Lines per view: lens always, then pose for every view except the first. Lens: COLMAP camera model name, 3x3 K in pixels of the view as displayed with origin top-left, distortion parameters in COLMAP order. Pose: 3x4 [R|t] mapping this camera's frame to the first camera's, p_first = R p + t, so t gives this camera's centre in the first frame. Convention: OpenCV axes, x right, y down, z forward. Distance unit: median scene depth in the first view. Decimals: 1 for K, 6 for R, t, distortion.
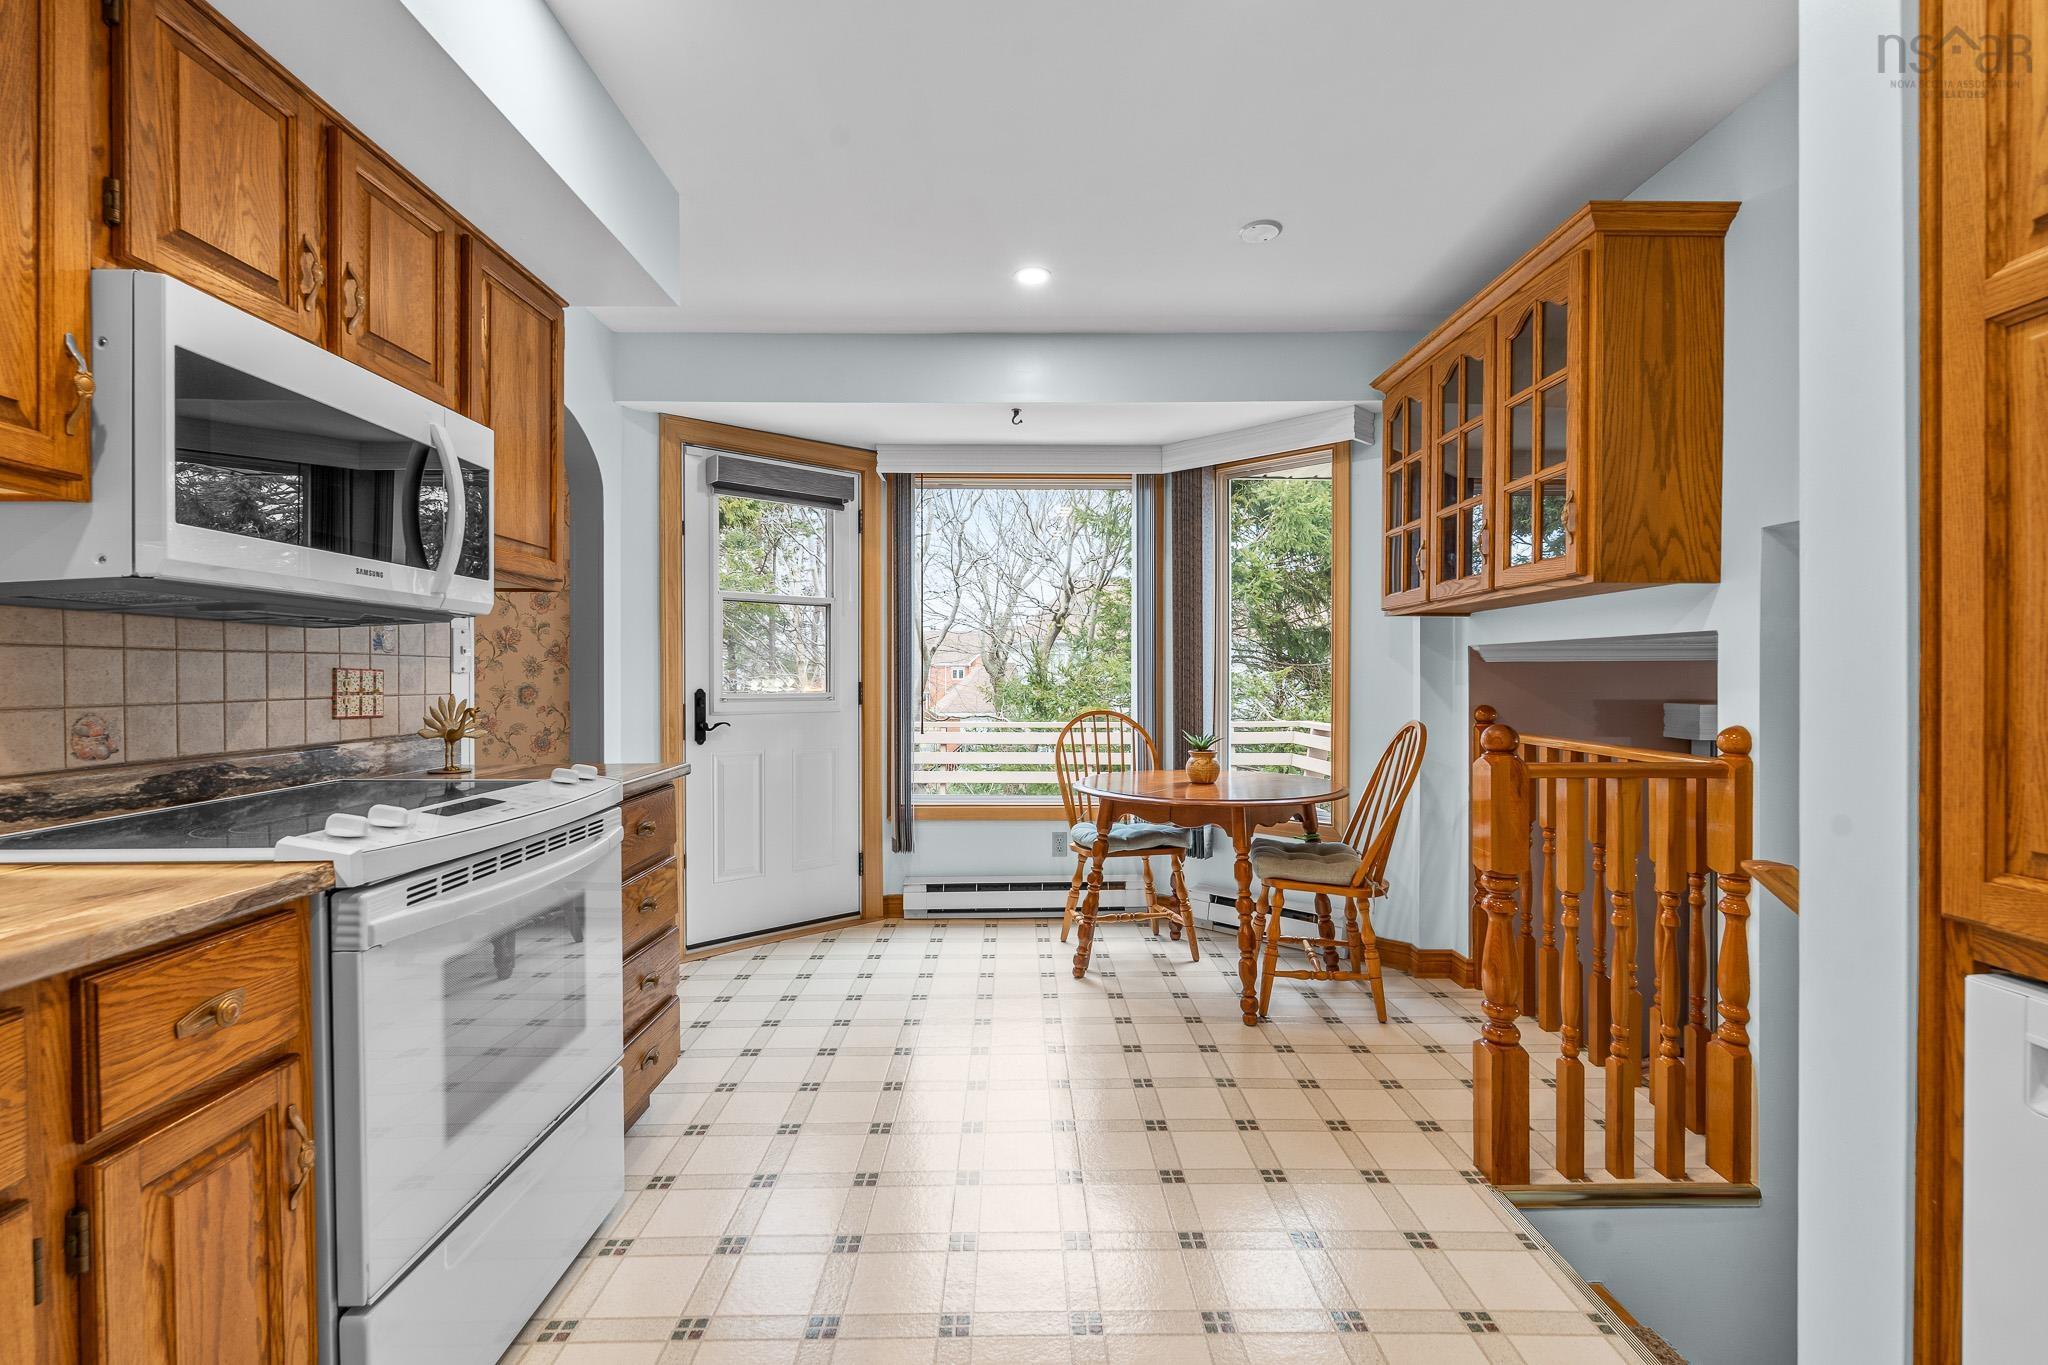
lens RADIAL K [[902.0, 0, 1021.8], [0, 902.0, 684.8], [0, 0, 1]] dist [-0.002373, -0.000435]
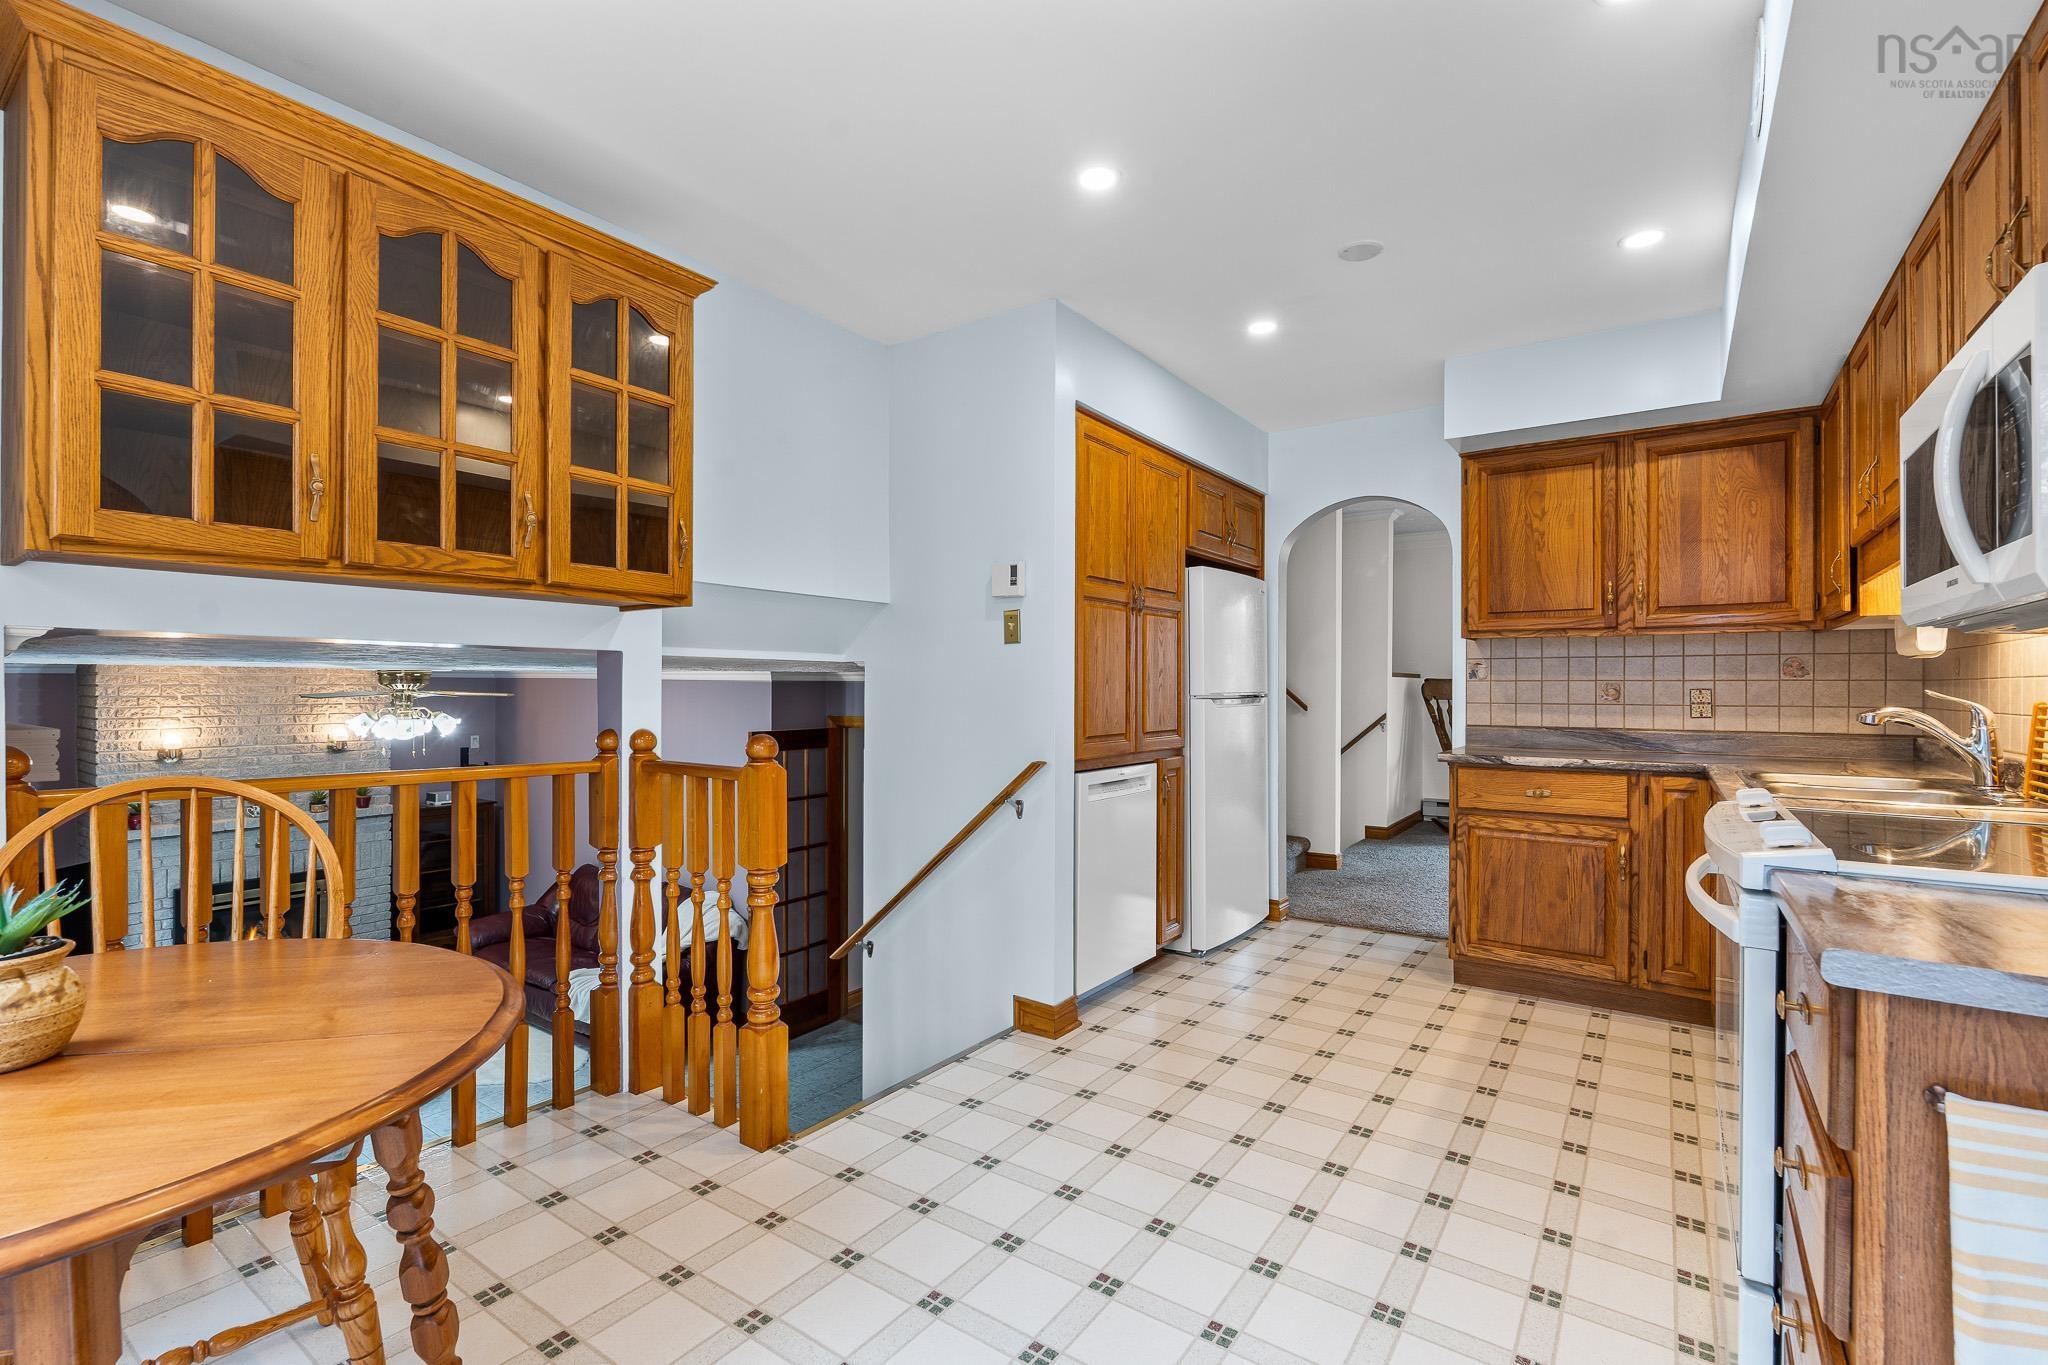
lens RADIAL K [[918.7, 0, 1023.4], [0, 918.7, 683.3], [0, 0, 1]] dist [-0.001376, 0.000110]
pose [[-0.813999, -0.000354, 0.580866, -0.503420], [0.000441, 0.999999, 0.001226, -0.025922], [-0.580866, 0.001254, -0.813998, 2.289503]]
